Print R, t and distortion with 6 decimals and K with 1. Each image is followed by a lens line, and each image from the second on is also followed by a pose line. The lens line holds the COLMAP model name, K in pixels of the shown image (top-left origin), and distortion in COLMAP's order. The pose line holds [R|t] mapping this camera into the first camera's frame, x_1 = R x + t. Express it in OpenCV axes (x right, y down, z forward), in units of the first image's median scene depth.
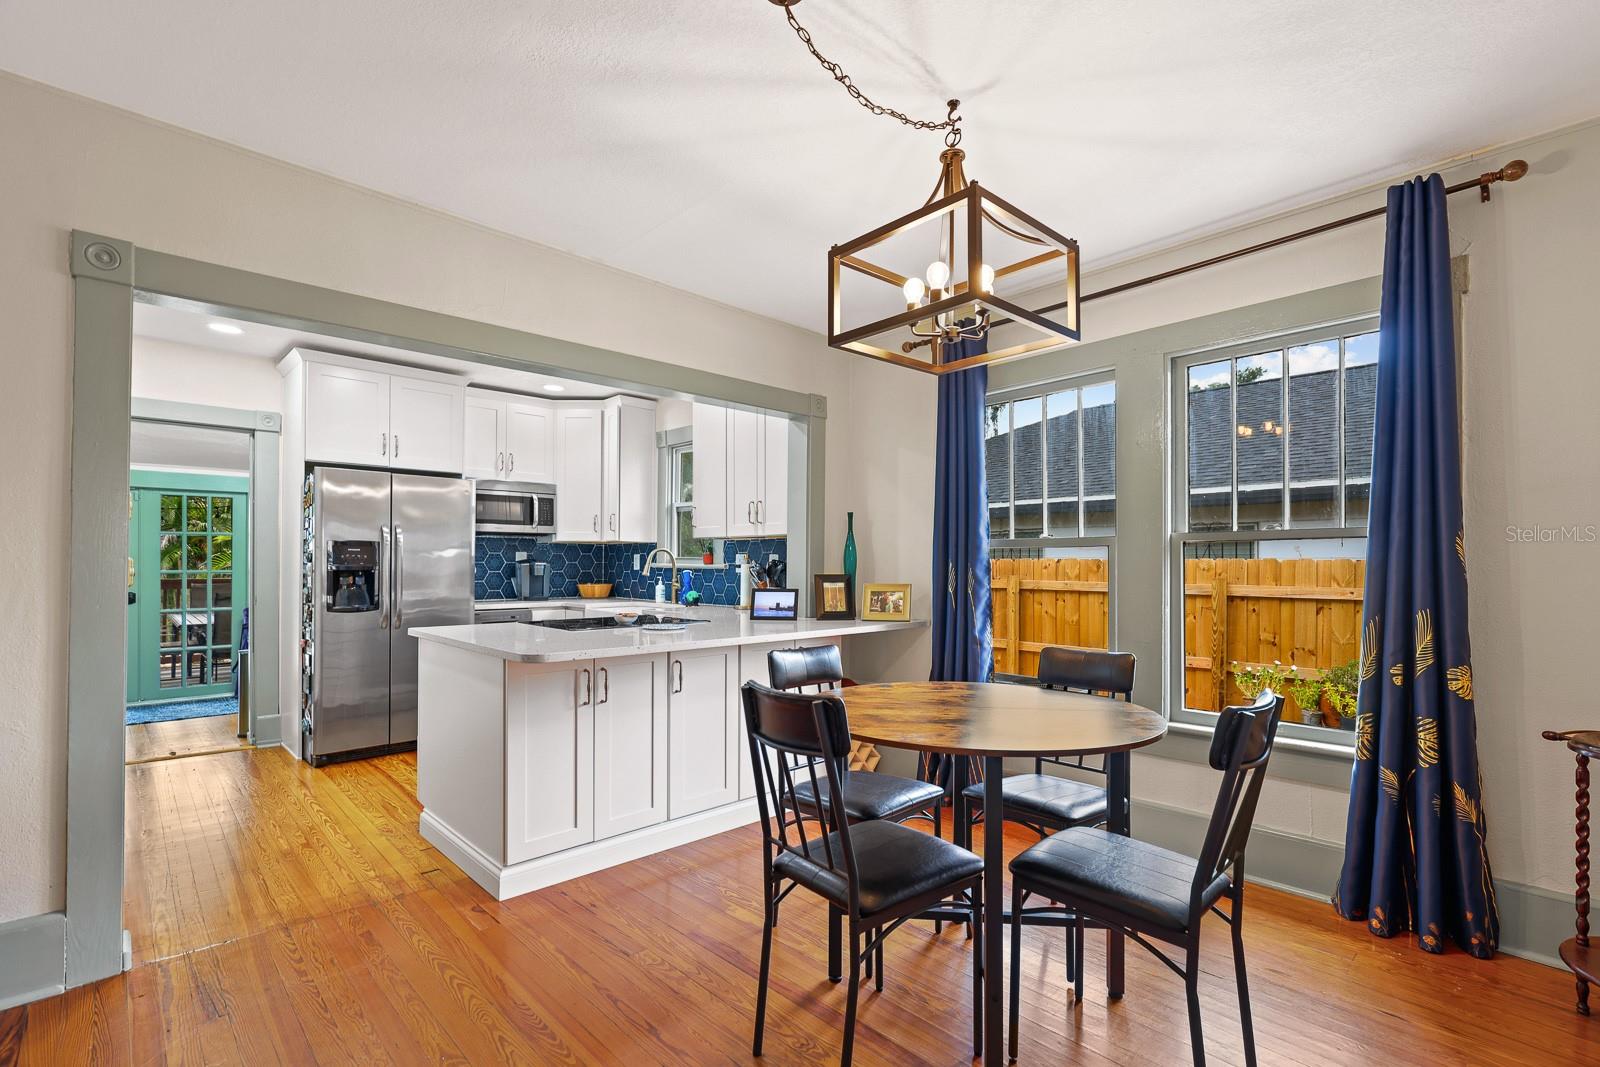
lens RADIAL K [[720.7, 0, 803.8], [0, 720.7, 555.6], [0, 0, 1]] dist [-0.002419, -0.000606]
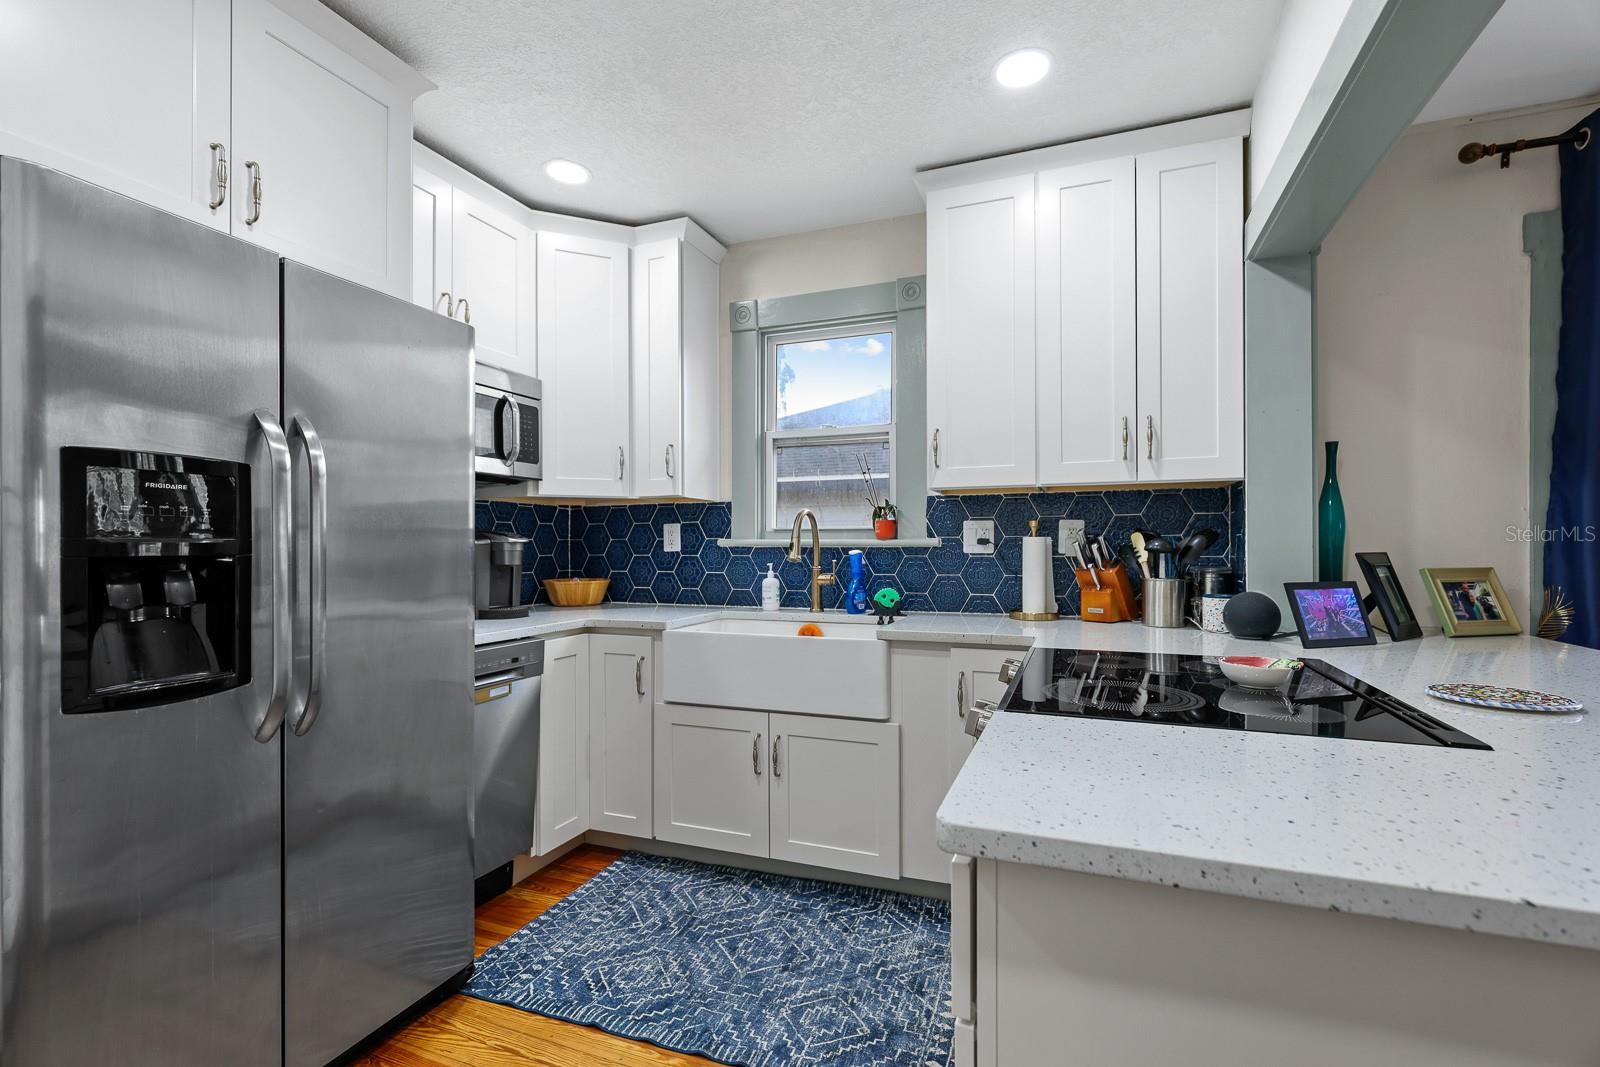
lens RADIAL K [[720.7, 0, 810.1], [0, 720.7, 546.3], [0, 0, 1]] dist [-0.002419, -0.000606]
pose [[0.907412, -0.006651, 0.420189, -0.427785], [0.002630, 0.999945, 0.010150, 0.011691], [-0.420234, -0.008105, 0.907380, 0.525463]]
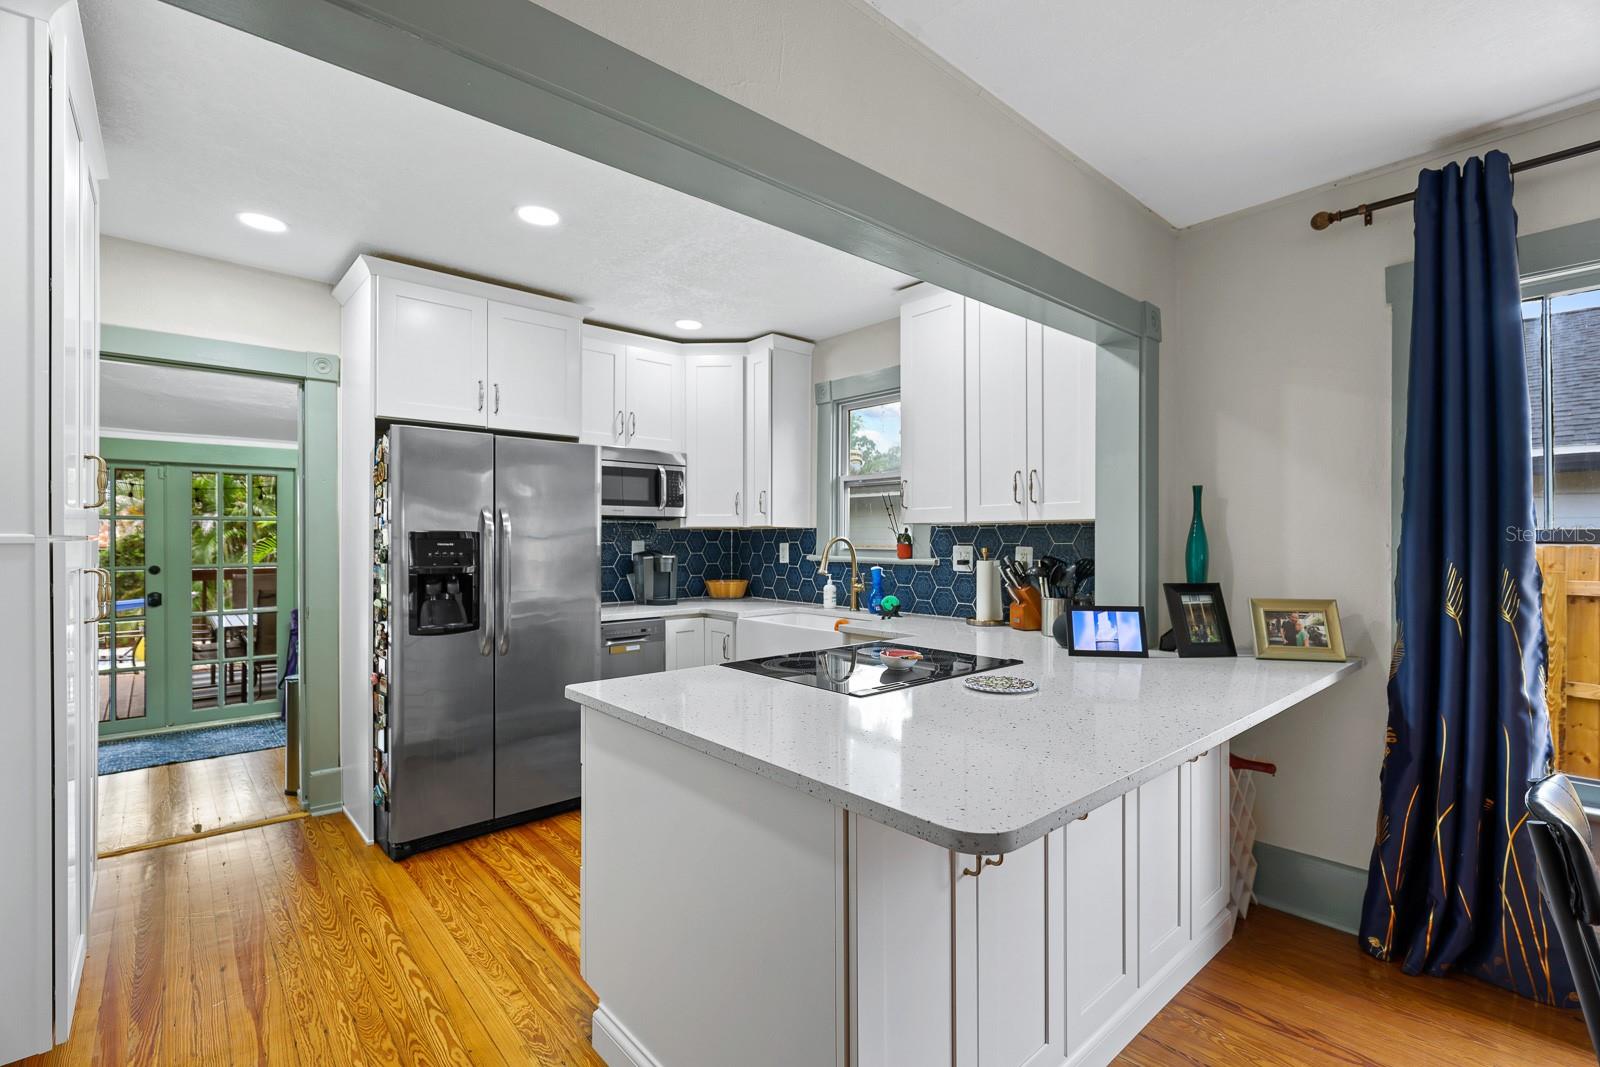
lens RADIAL K [[720.7, 0, 805.3], [0, 720.7, 534.8], [0, 0, 1]] dist [-0.002419, -0.000606]
pose [[0.999189, -0.003948, -0.040062, -0.207312], [0.004064, 0.999988, 0.002823, -0.014828], [0.040051, -0.002983, 0.999193, 0.264711]]
